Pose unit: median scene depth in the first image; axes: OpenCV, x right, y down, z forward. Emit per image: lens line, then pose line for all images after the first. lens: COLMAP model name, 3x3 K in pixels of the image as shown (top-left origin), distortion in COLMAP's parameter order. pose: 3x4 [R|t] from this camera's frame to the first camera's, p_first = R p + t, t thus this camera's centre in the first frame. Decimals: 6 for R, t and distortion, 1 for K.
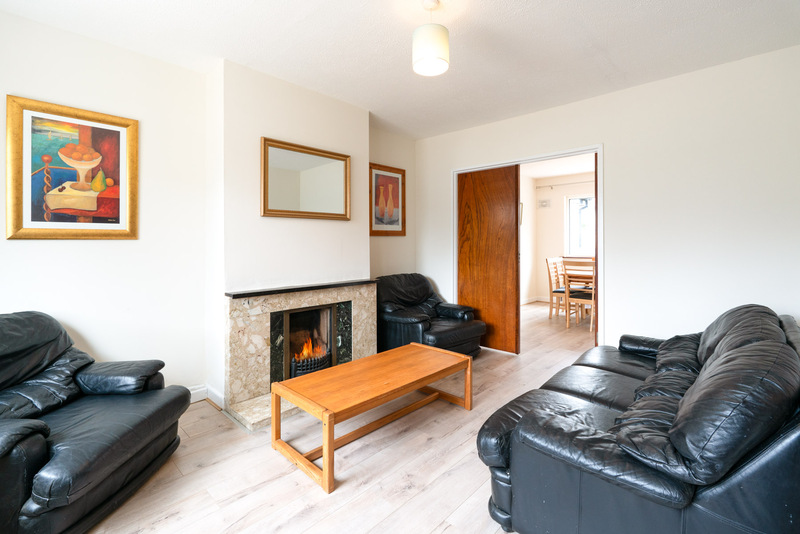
lens RADIAL K [[362.3, 0, 401.7], [0, 362.3, 246.0], [0, 0, 1]] dist [-0.000653, 0.000073]
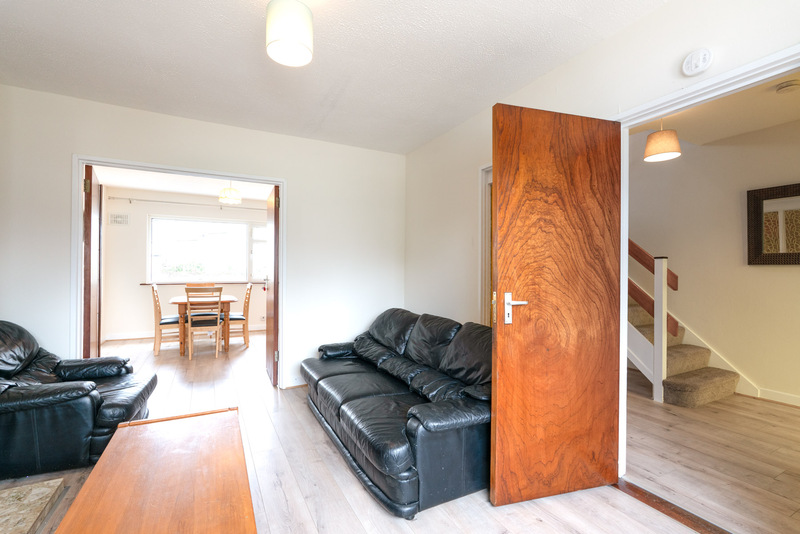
lens RADIAL K [[362.3, 0, 400.0], [0, 362.3, 266.8], [0, 0, 1]] dist [-0.000653, 0.000073]
pose [[0.333179, 0.009446, 0.942816, -0.329122], [0.000715, 0.999947, -0.010271, -0.002058], [-0.942863, 0.004096, 0.333155, 0.265678]]
